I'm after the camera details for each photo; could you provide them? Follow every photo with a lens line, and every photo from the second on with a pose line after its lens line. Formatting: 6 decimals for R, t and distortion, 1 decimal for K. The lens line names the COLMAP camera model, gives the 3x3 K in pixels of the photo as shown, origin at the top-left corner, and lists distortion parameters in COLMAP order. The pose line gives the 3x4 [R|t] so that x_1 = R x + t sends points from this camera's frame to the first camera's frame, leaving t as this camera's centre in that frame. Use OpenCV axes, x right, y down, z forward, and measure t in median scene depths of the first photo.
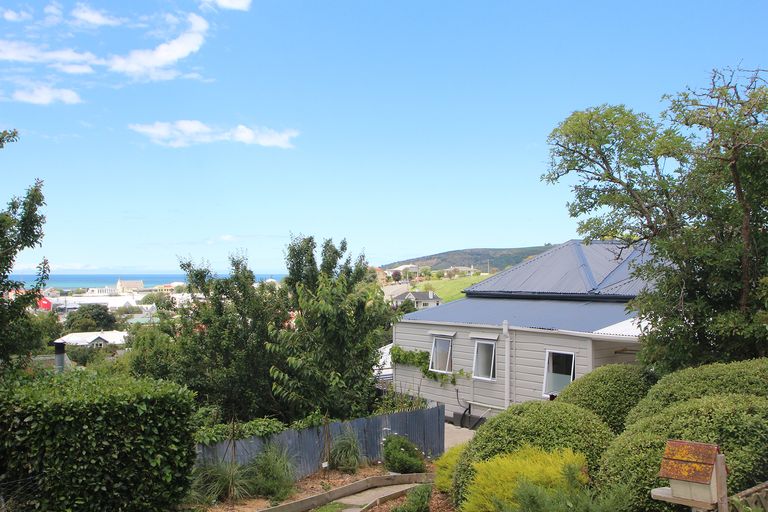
lens RADIAL K [[737.6, 0, 384.0], [0, 737.6, 256.0], [0, 0, 1]] dist [-0.003845, 0.000079]
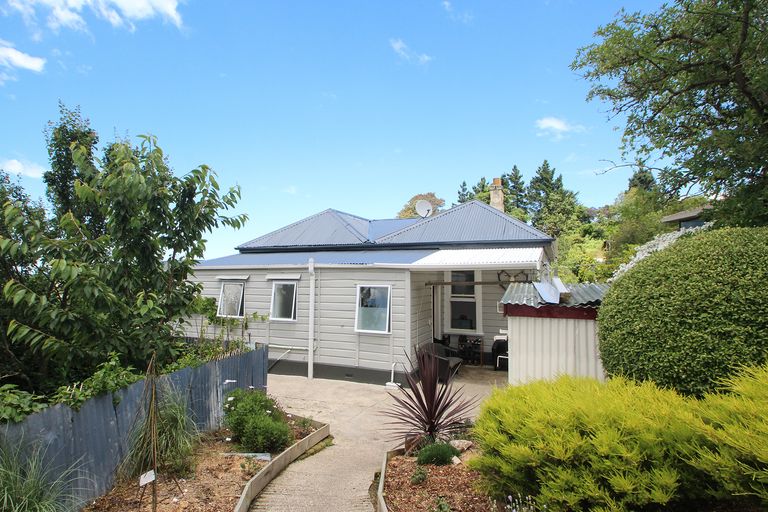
lens RADIAL K [[459.6, 0, 383.1], [0, 459.6, 233.9], [0, 0, 1]] dist [-0.004871, 0.000269]
pose [[0.867509, 0.048737, 0.495028, -0.059952], [-0.020124, 0.997812, -0.062971, 0.091362], [-0.497014, 0.044666, 0.866592, 0.414008]]
